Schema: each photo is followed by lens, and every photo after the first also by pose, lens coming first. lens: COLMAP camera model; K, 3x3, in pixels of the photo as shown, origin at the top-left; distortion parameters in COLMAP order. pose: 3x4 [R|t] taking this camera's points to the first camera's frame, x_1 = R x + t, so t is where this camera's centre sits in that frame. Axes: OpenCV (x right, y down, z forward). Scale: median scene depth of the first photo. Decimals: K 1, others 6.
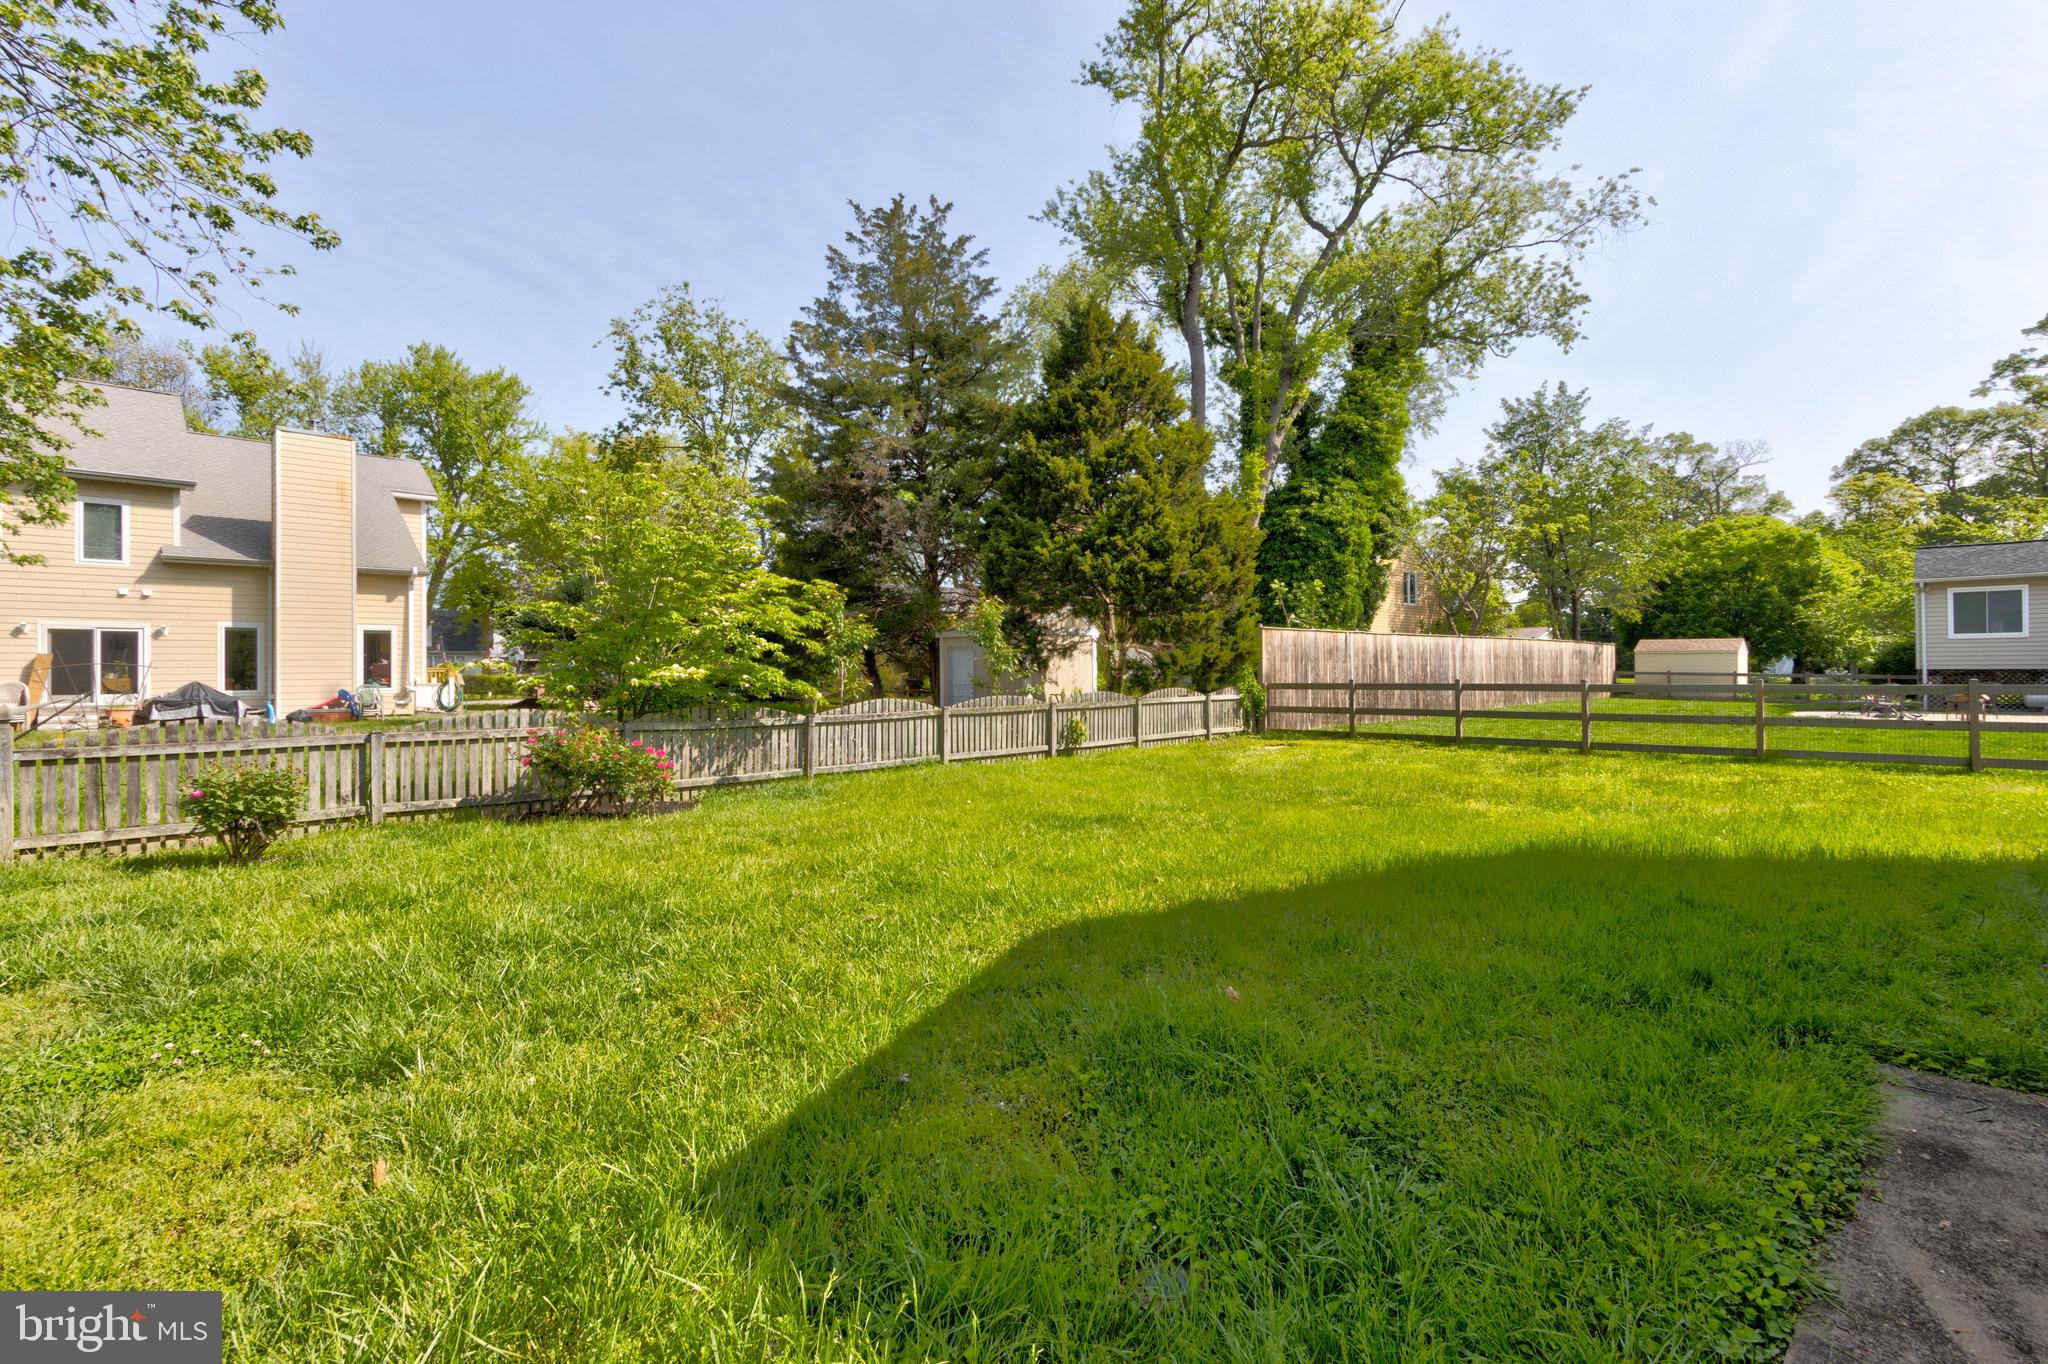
lens RADIAL K [[925.2, 0, 1026.0], [0, 925.2, 675.7], [0, 0, 1]] dist [-0.001514, -0.000005]
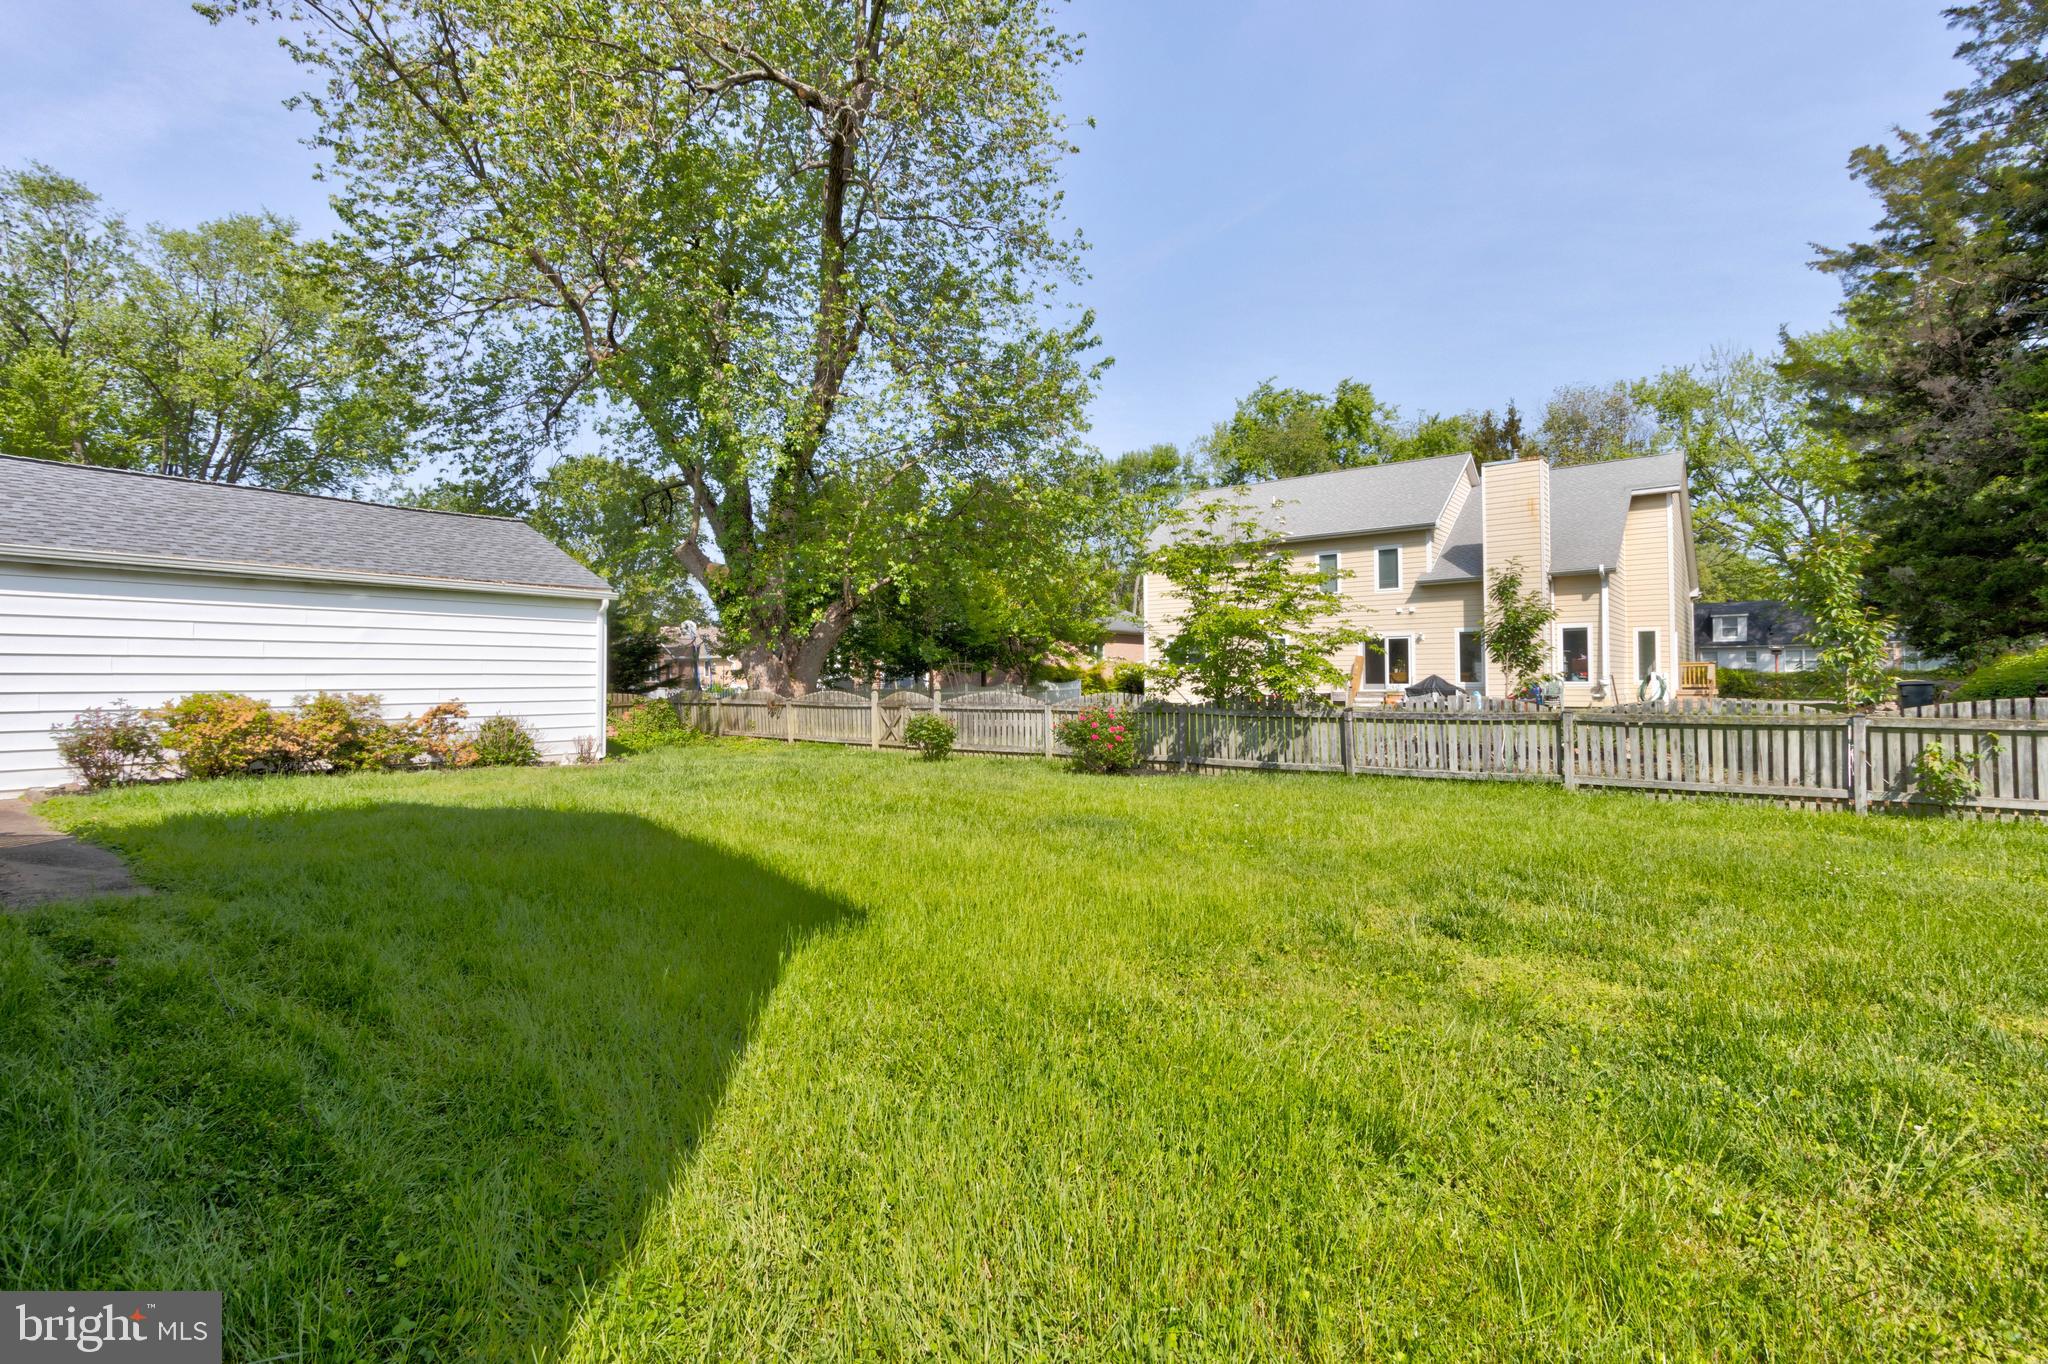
lens RADIAL K [[925.2, 0, 1026.0], [0, 925.2, 675.7], [0, 0, 1]] dist [-0.001514, -0.000005]
pose [[0.121272, 0.003892, -0.992612, 0.411585], [0.001104, 0.999991, 0.004056, 0.001650], [0.992619, -0.001587, 0.121267, 0.336421]]
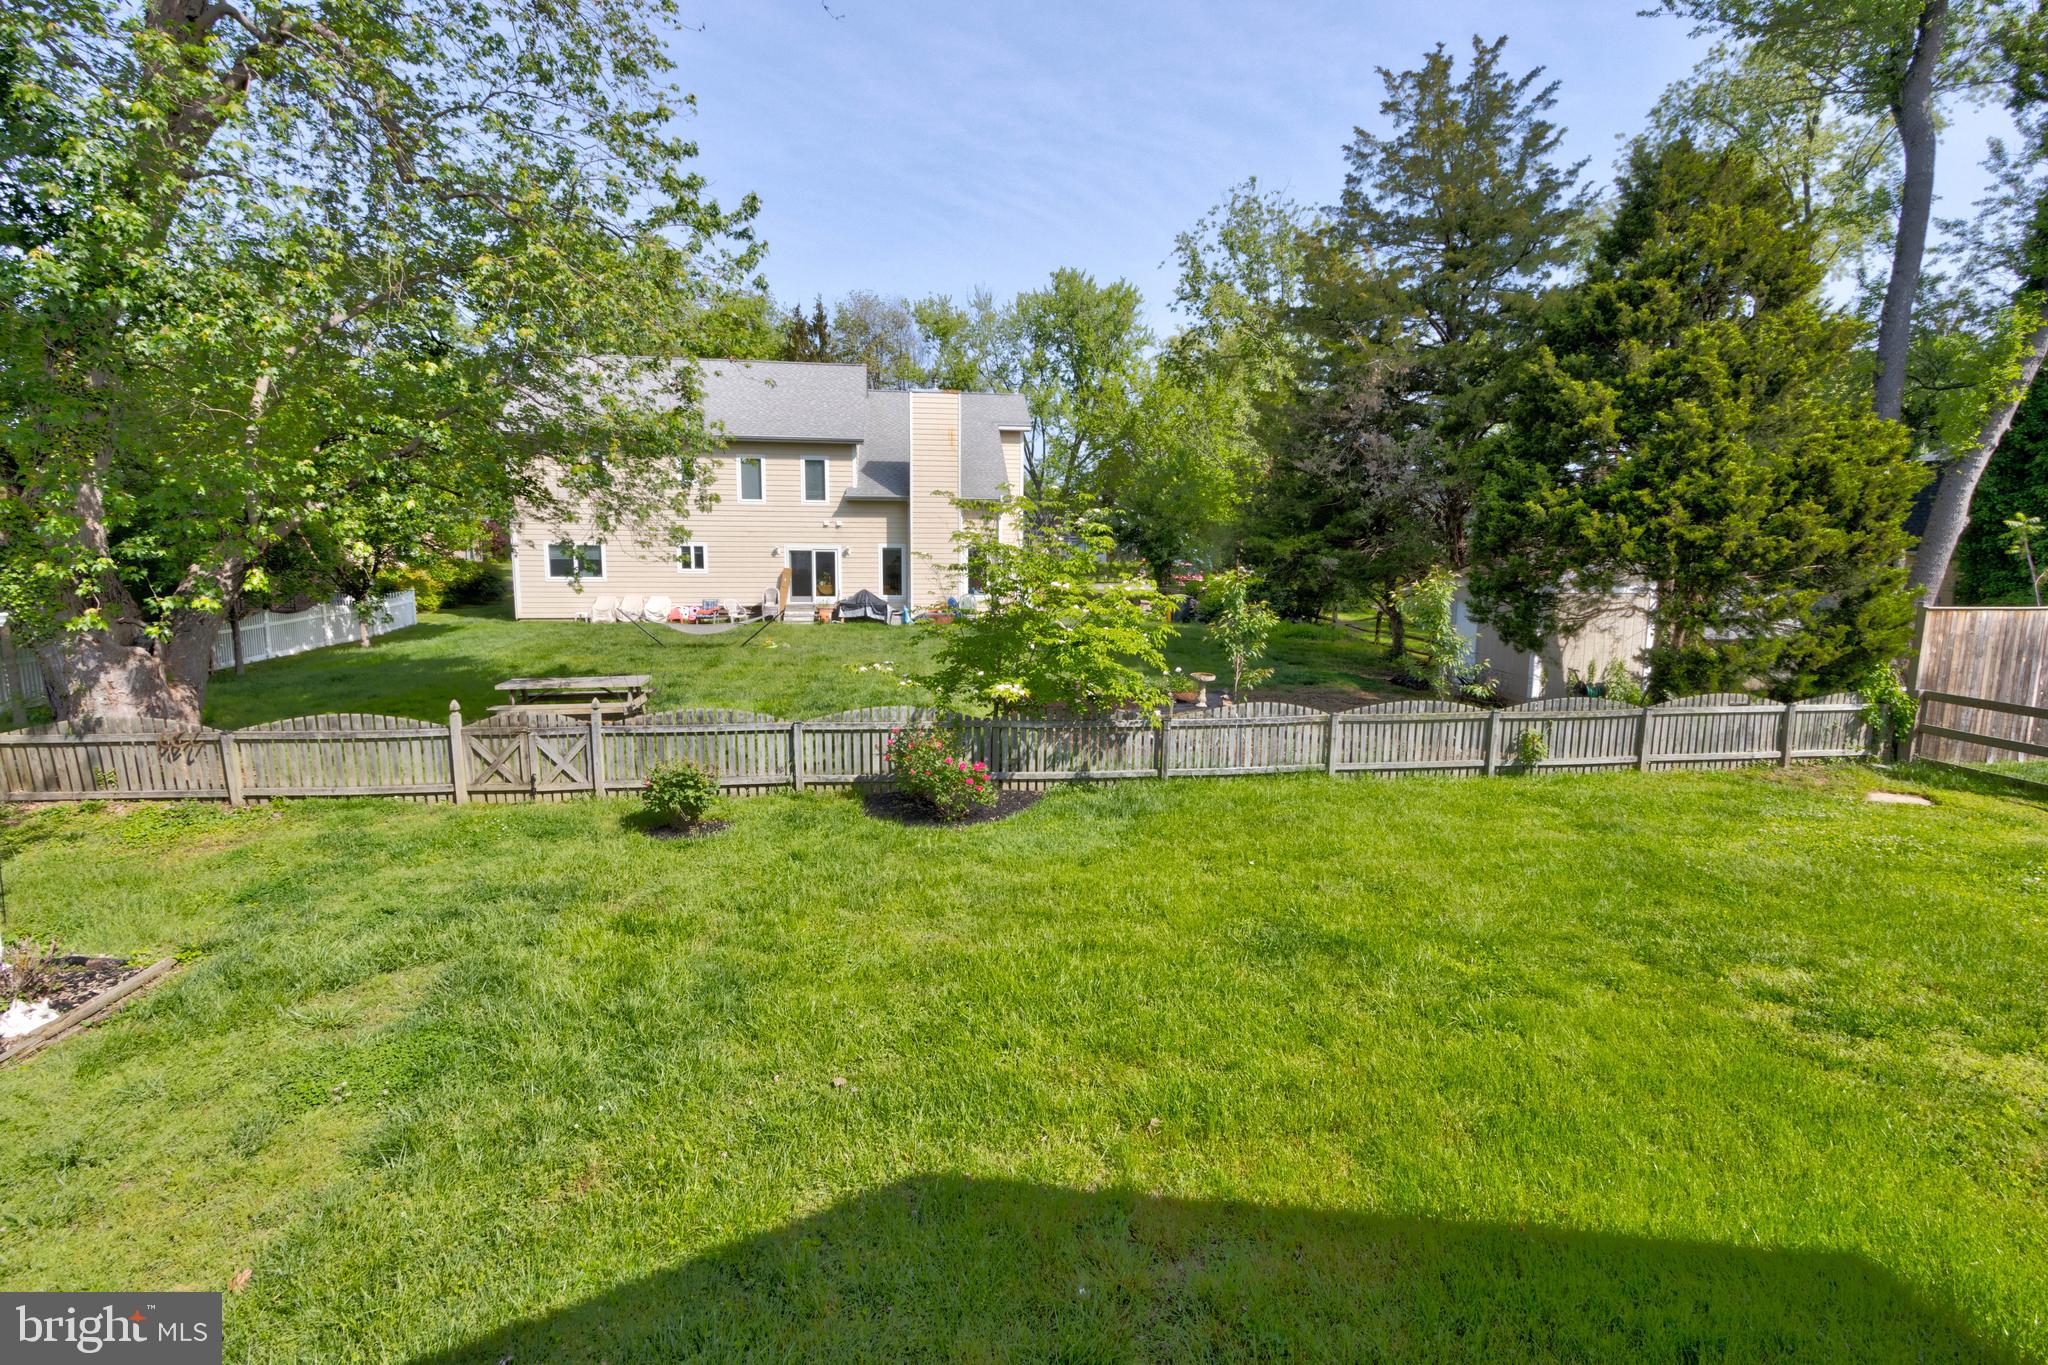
lens RADIAL K [[920.3, 0, 1024.0], [0, 920.3, 682.5], [0, 0, 1]] dist [0.001763, 0.000464]
pose [[0.793143, 0.108537, -0.599286, 0.144220], [-0.019413, 0.987998, 0.153245, -0.088778], [0.608726, -0.109911, 0.785730, 0.078623]]
